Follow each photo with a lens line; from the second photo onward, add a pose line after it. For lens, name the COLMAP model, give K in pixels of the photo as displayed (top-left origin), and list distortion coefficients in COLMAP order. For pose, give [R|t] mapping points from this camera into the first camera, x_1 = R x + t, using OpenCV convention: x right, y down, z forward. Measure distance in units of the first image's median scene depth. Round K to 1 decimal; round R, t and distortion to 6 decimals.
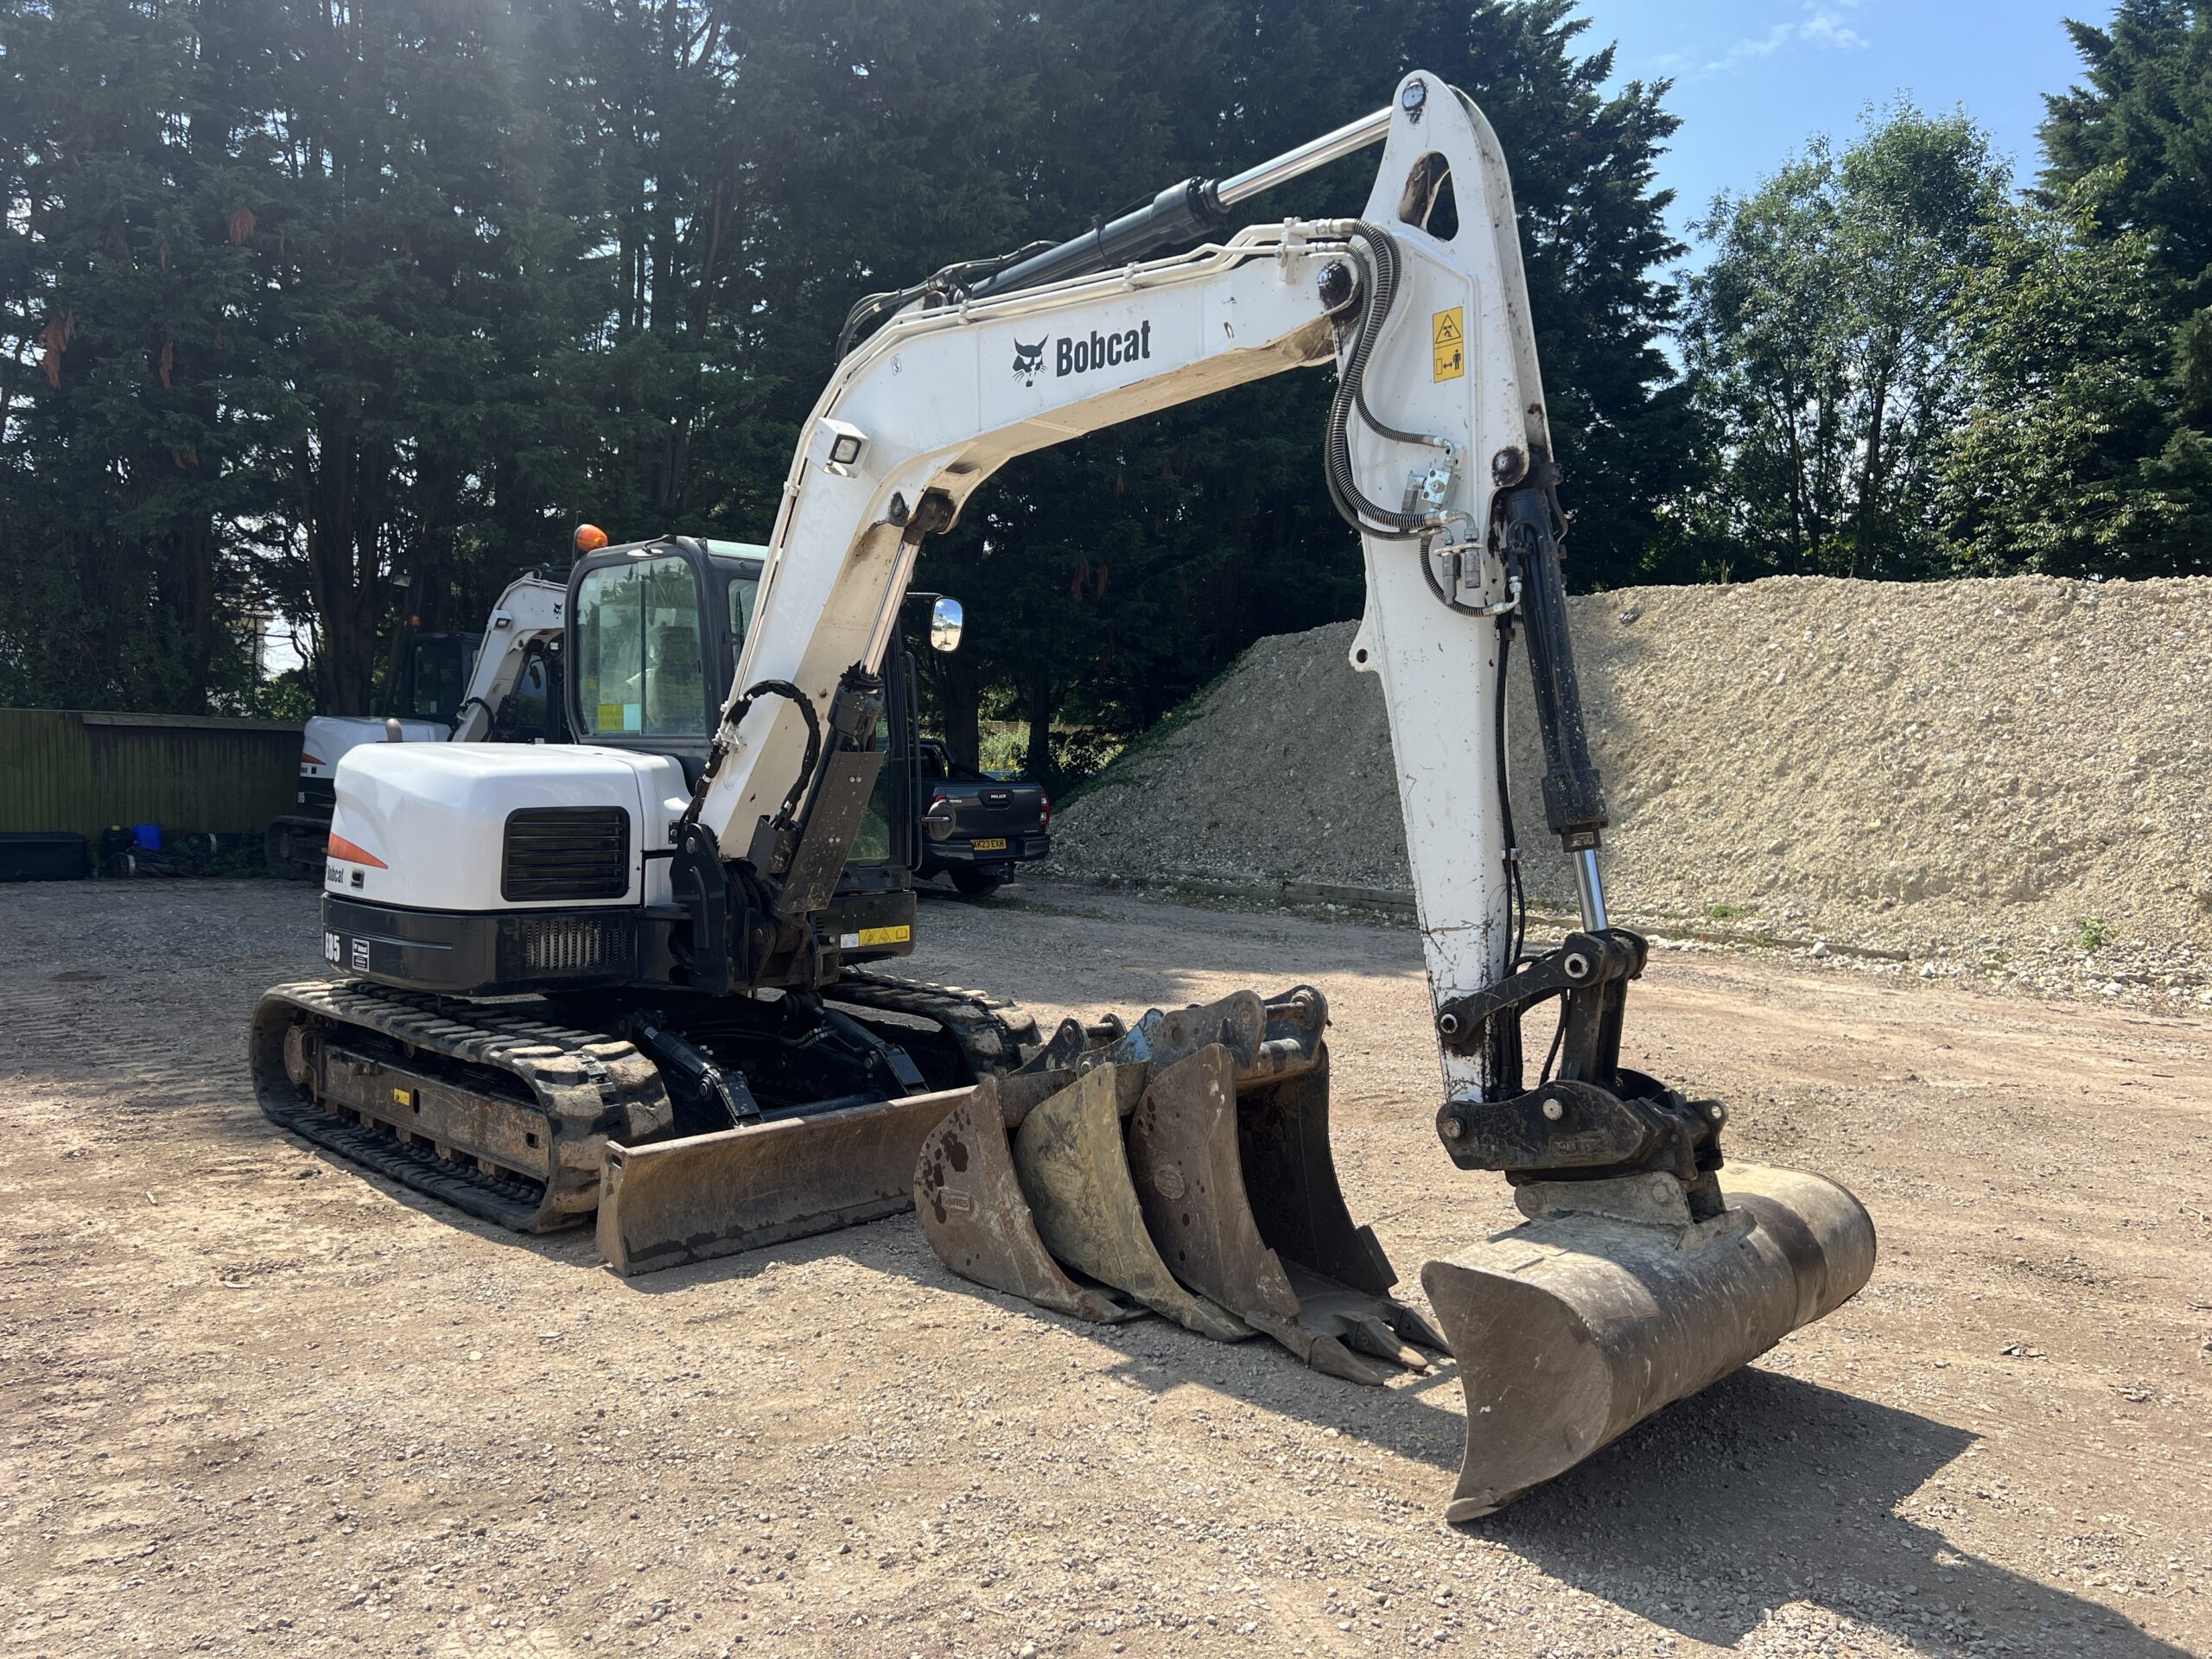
lens RADIAL K [[1647.6, 0, 1118.0], [0, 1647.6, 825.7], [0, 0, 1]] dist [0.074108, -0.086623]
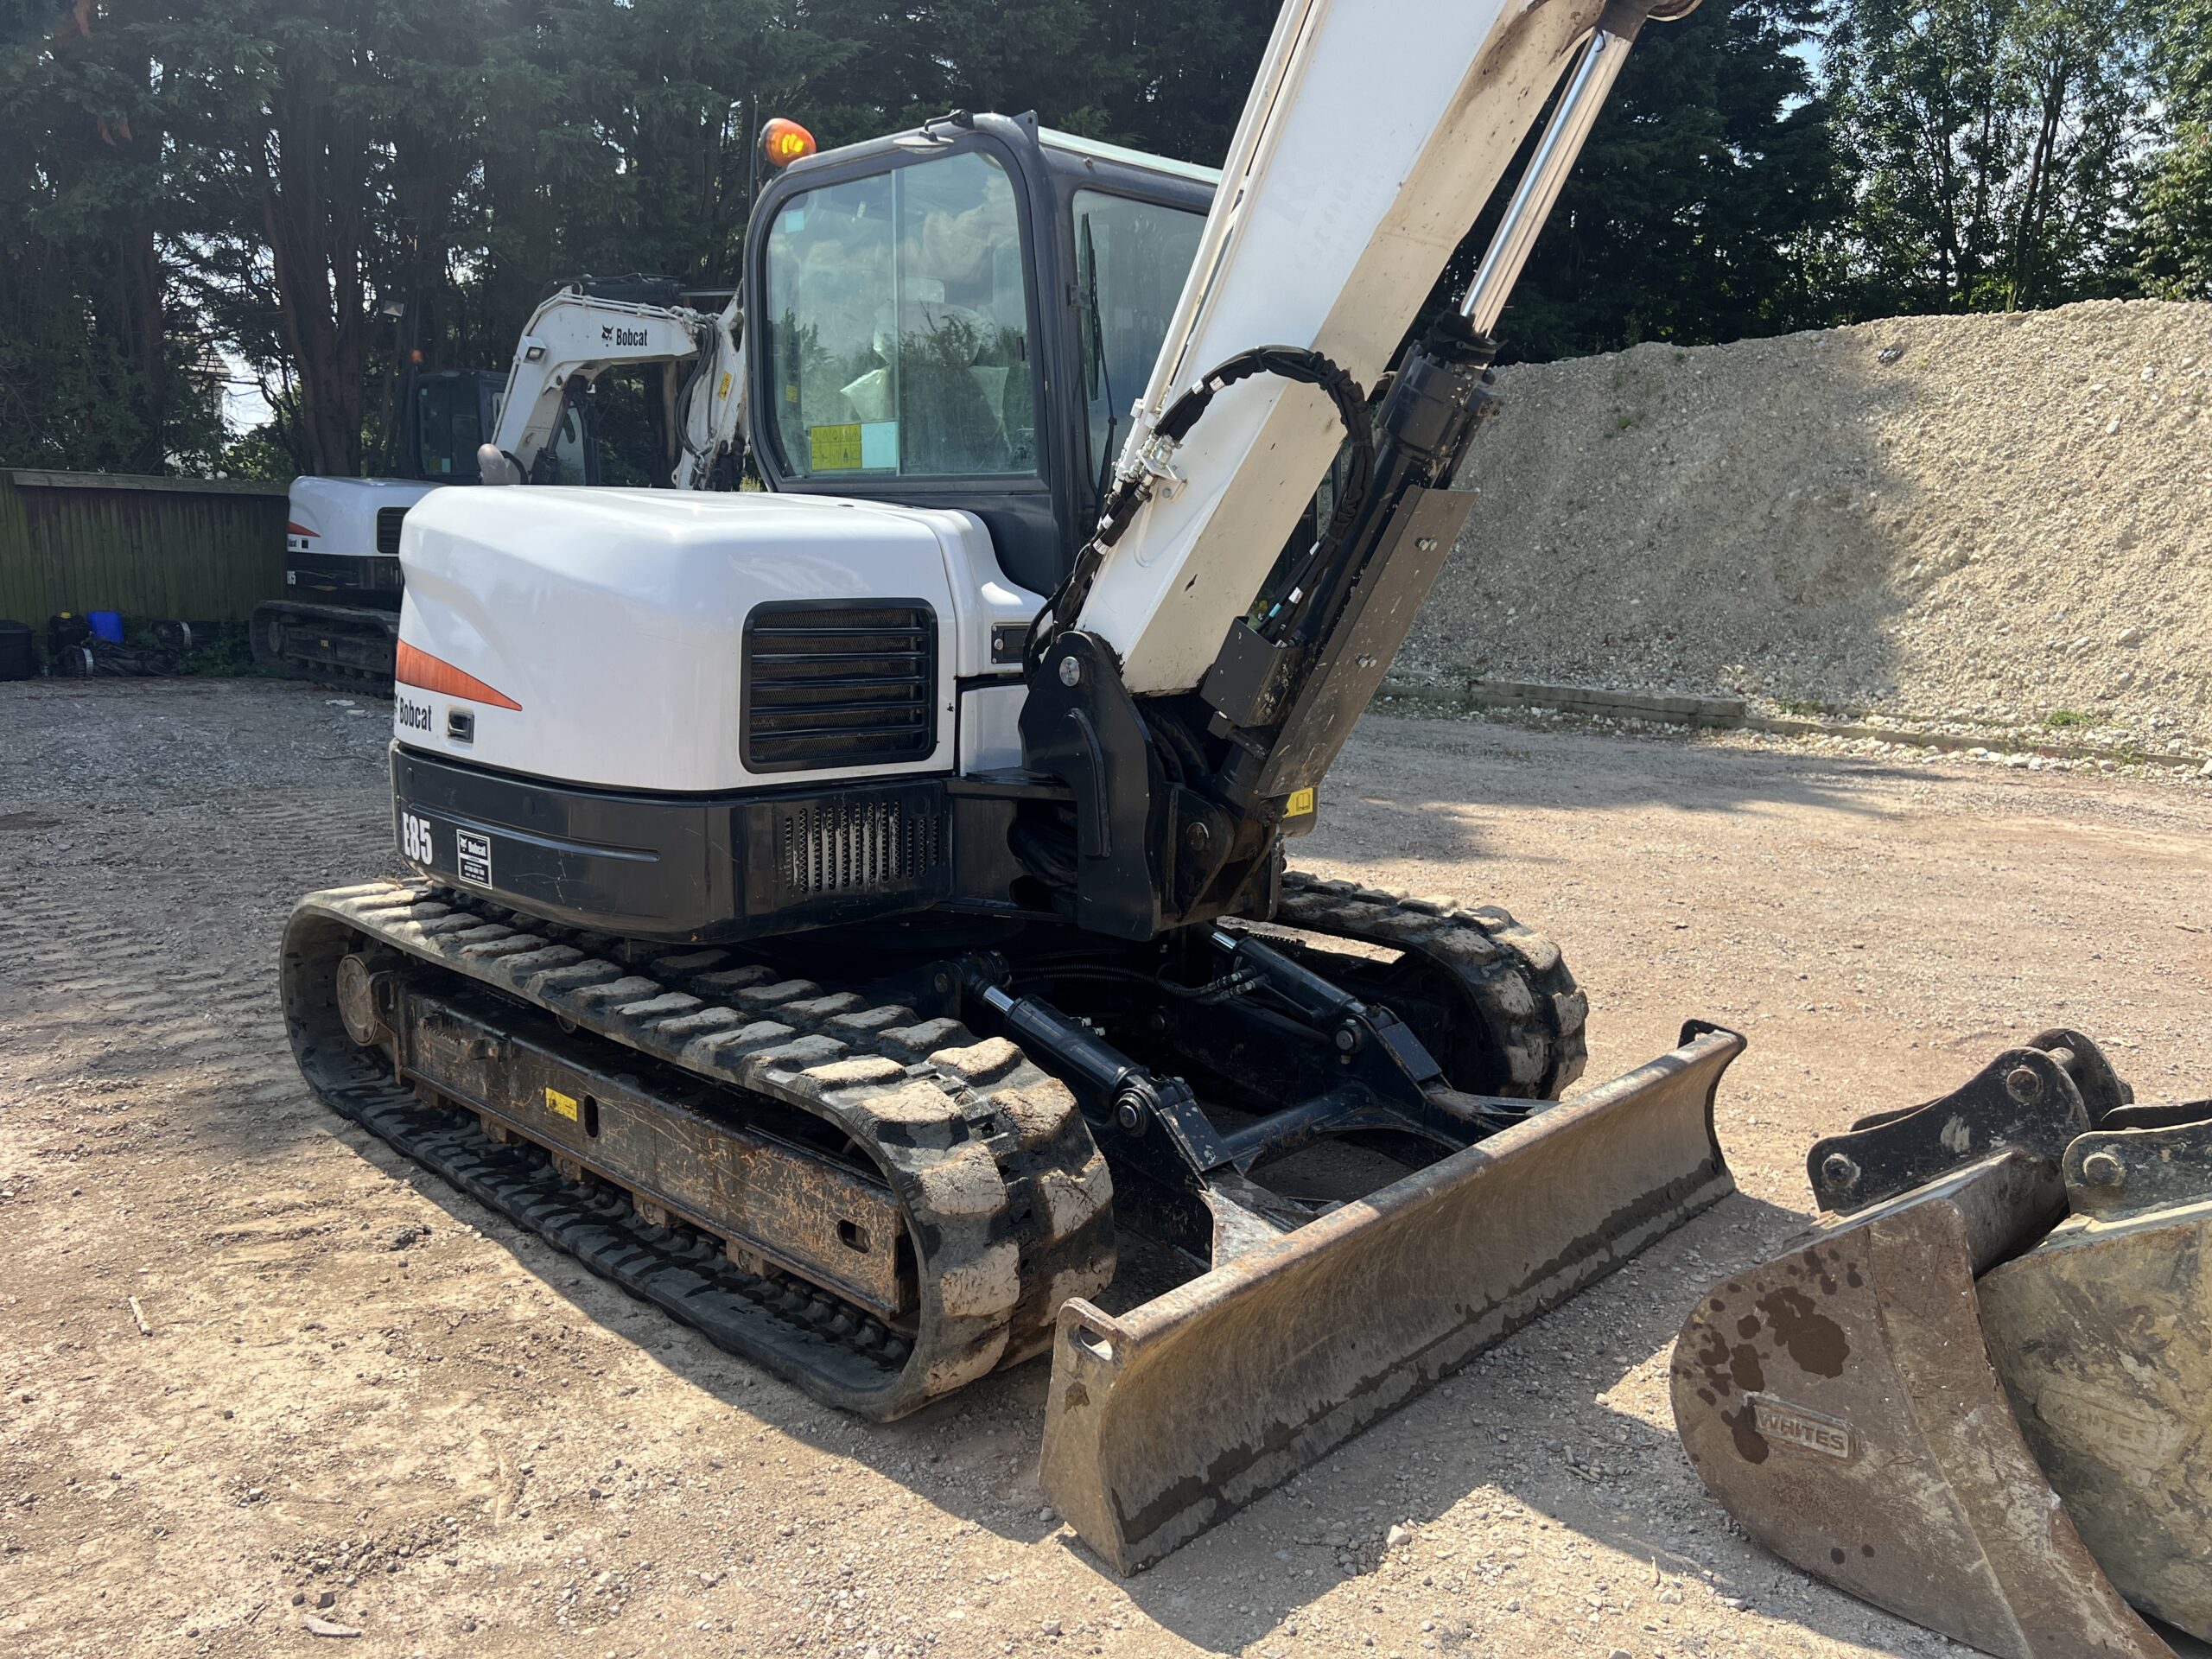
lens RADIAL K [[1647.6, 0, 1118.0], [0, 1647.6, 825.7], [0, 0, 1]] dist [0.074108, -0.086623]
pose [[0.999935, -0.002437, 0.011111, -0.205758], [0.000960, 0.991377, 0.131035, -0.007274], [-0.011335, -0.131016, 0.991315, 0.371204]]
